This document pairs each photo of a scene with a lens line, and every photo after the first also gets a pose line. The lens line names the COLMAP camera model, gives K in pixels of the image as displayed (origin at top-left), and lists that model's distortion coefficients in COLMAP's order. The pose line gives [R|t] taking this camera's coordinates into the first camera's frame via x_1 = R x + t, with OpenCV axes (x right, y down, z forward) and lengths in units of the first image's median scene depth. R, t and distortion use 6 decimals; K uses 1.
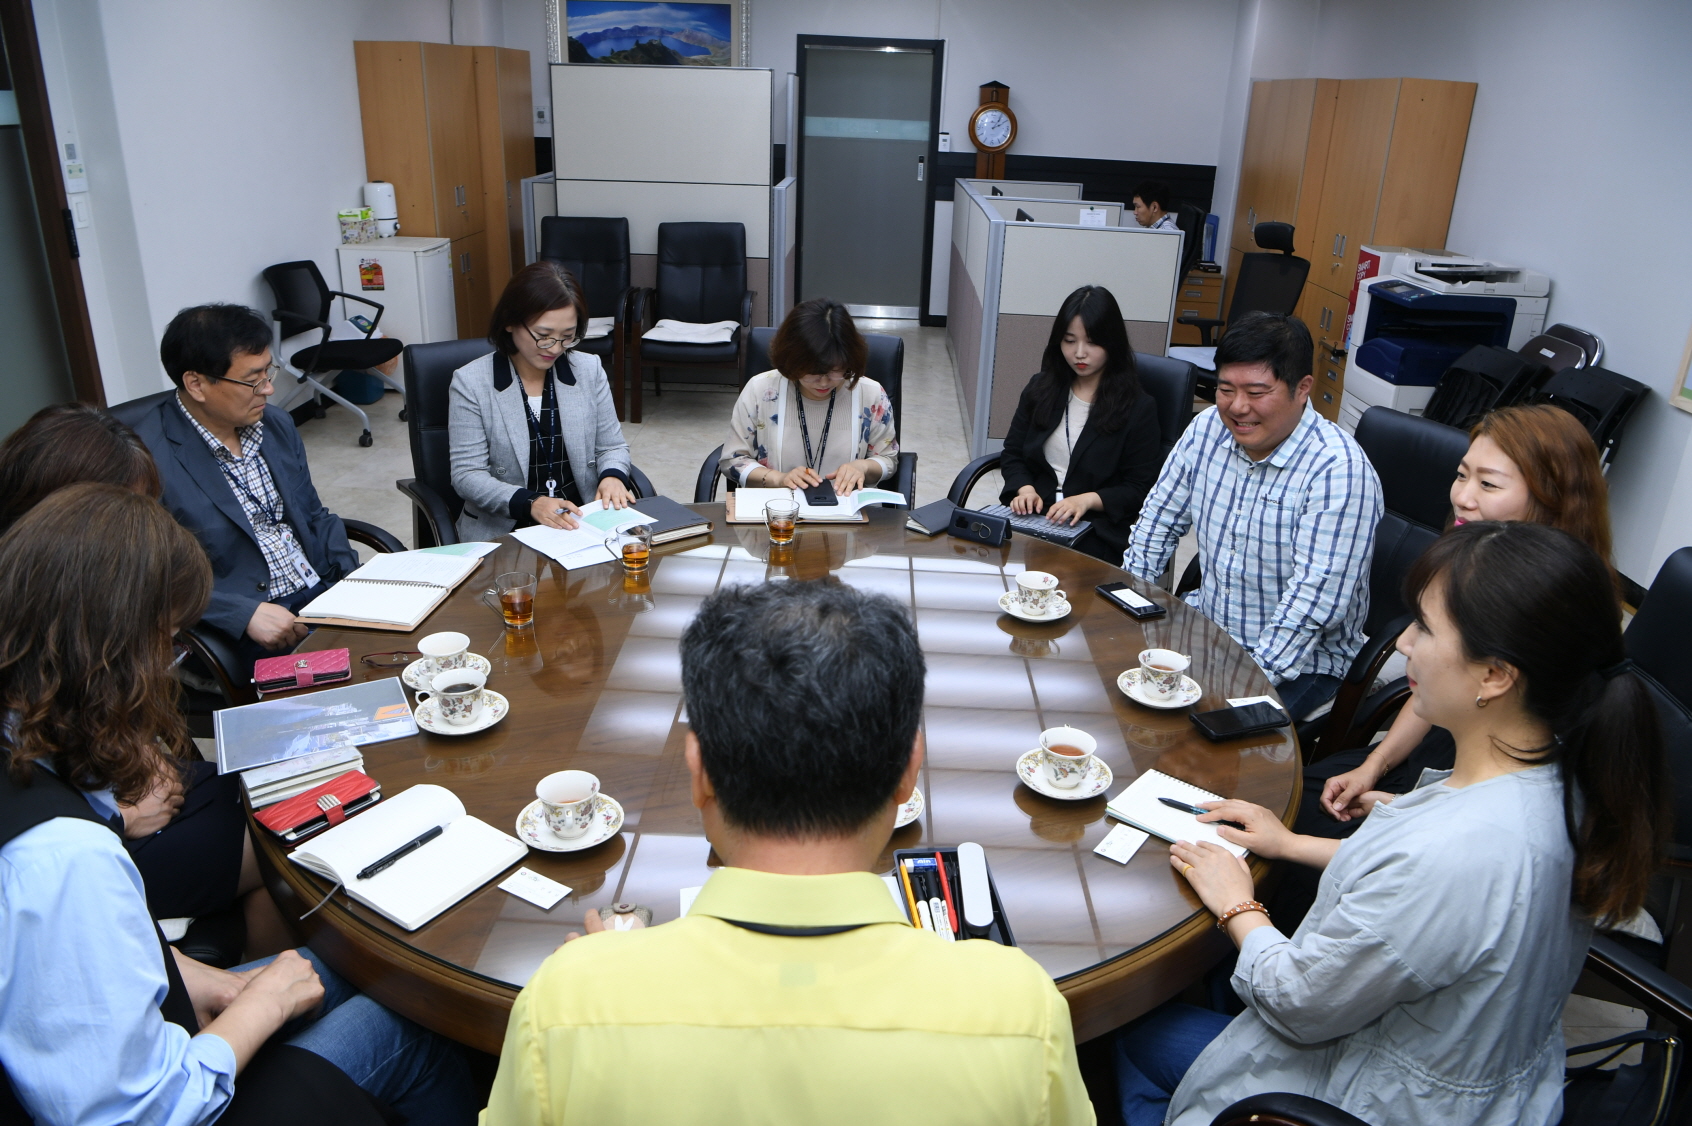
lens RADIAL K [[1213.9, 0, 846.0], [0, 1213.9, 563.0], [0, 0, 1]] dist [-0.056506, 0.009199]
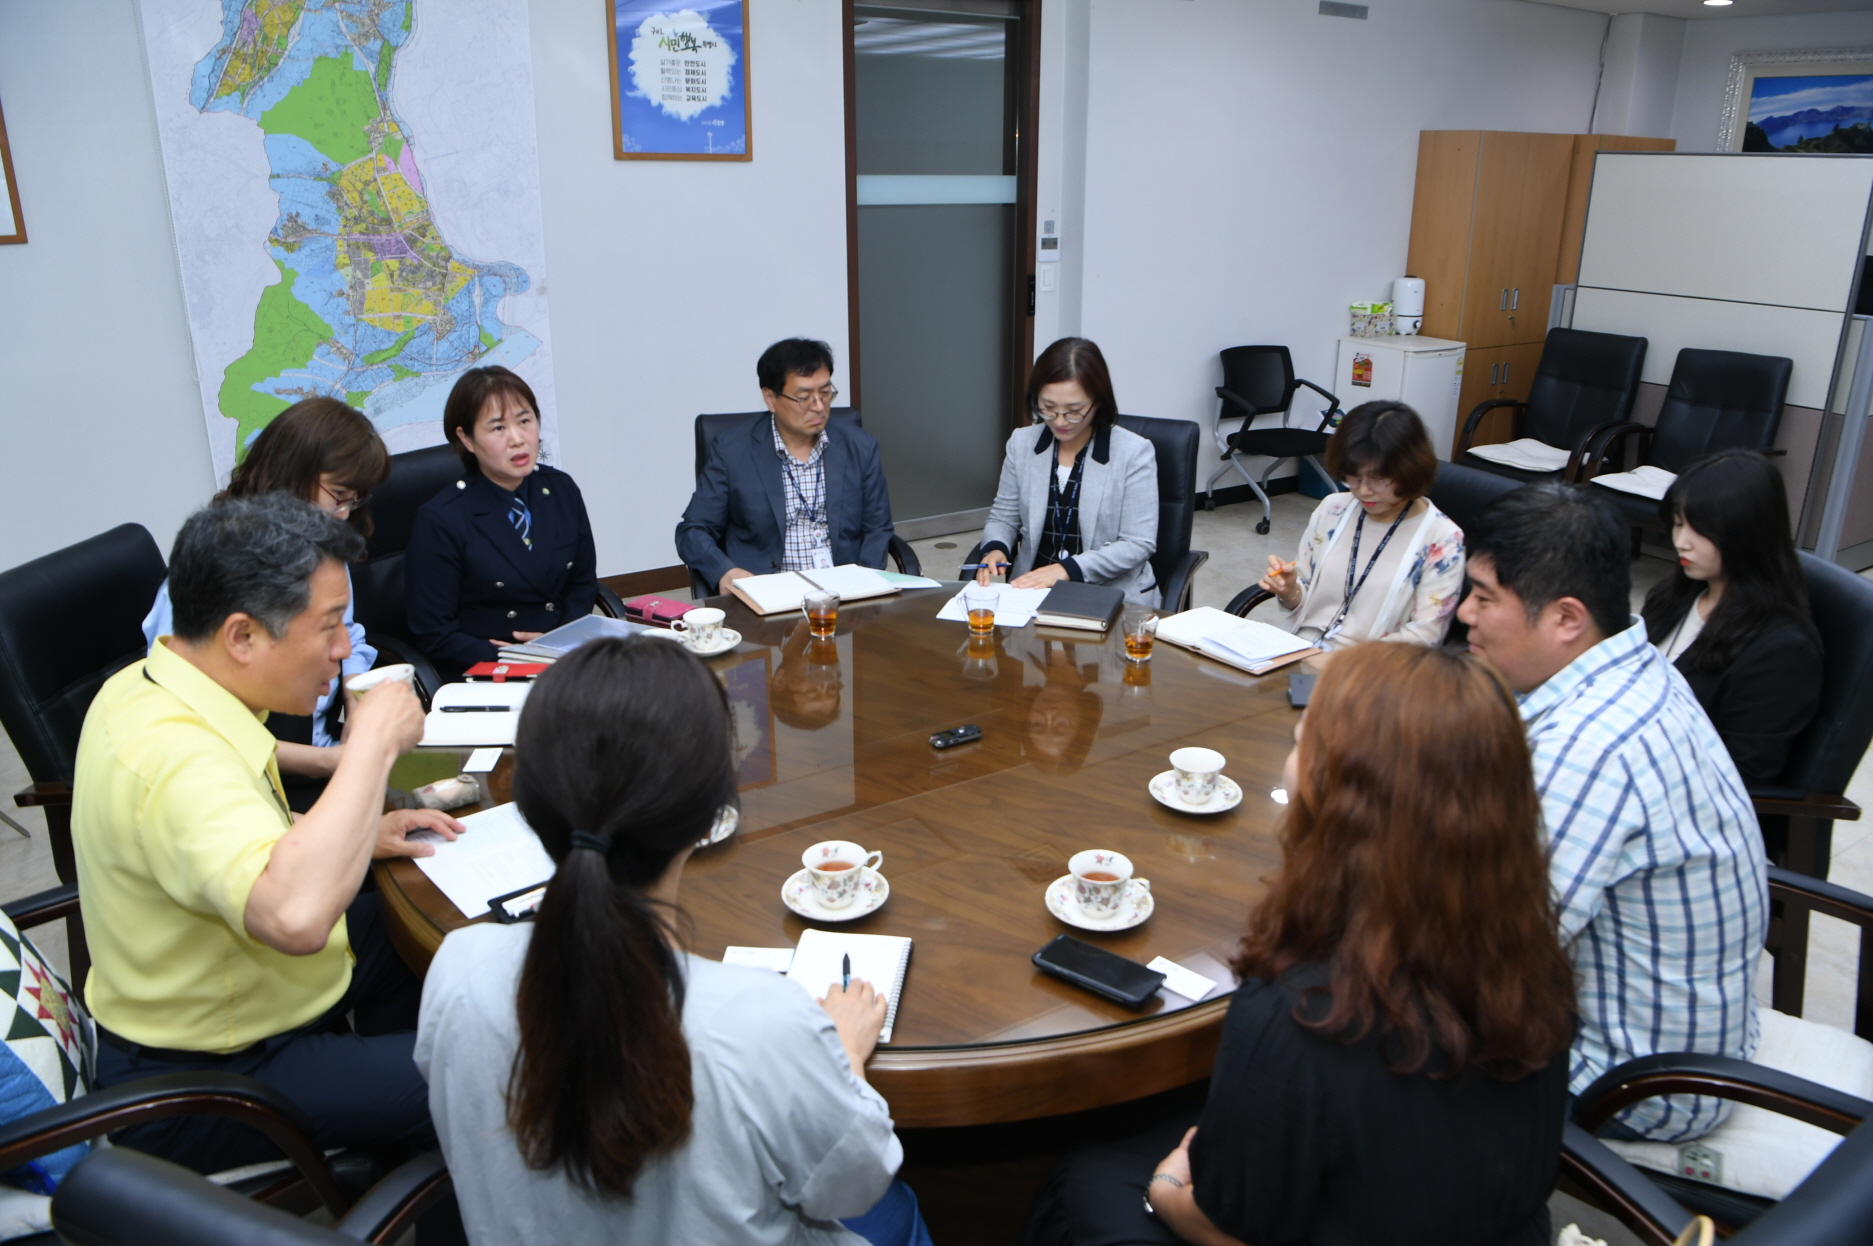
lens RADIAL K [[1343.8, 0, 936.5], [0, 1343.8, 623.0], [0, 0, 1]] dist [-0.056506, 0.009199]
pose [[0.558639, 0.245338, -0.792295, 0.308186], [-0.295293, 0.951490, 0.086425, -0.039702], [0.775064, 0.185679, 0.603986, 0.130769]]
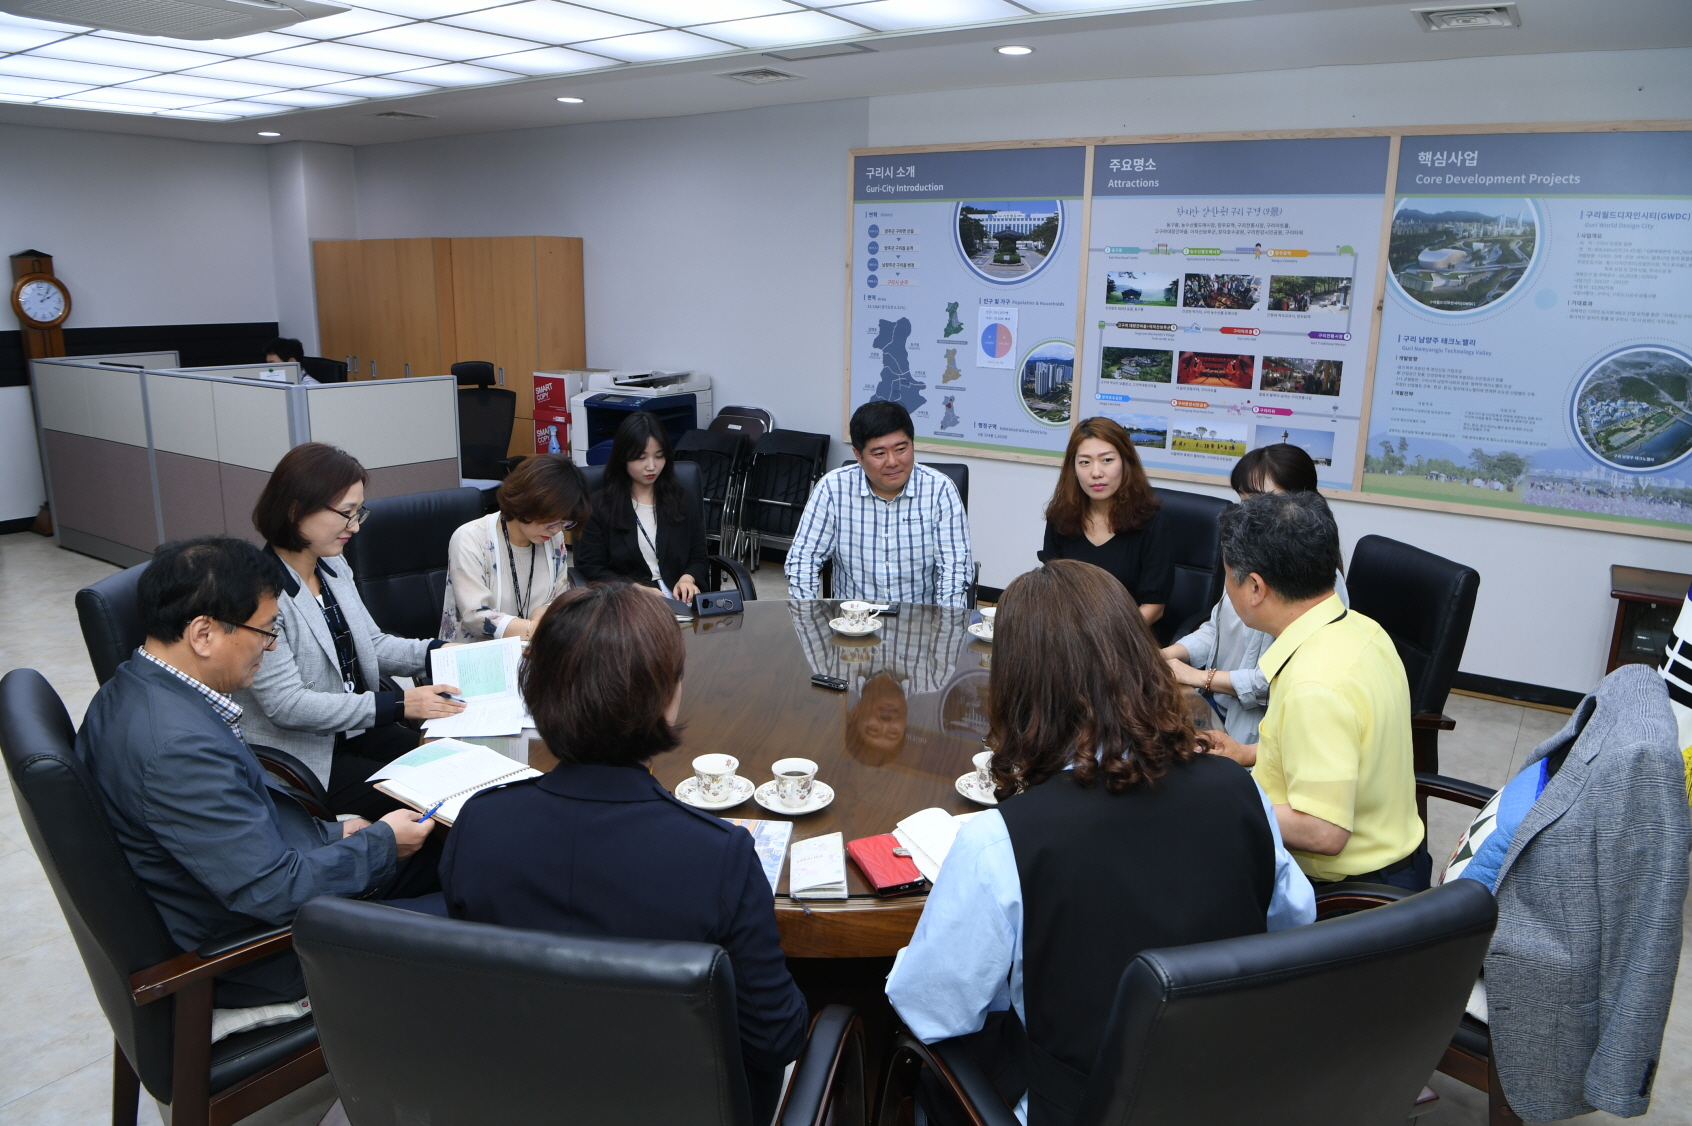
lens RADIAL K [[1213.9, 0, 846.0], [0, 1213.9, 563.0], [0, 0, 1]] dist [-0.056506, 0.009199]
pose [[0.552123, -0.223902, 0.803137, -0.428678], [0.311323, 0.948960, 0.050534, -0.047551], [-0.773459, 0.222134, 0.593648, 0.078846]]
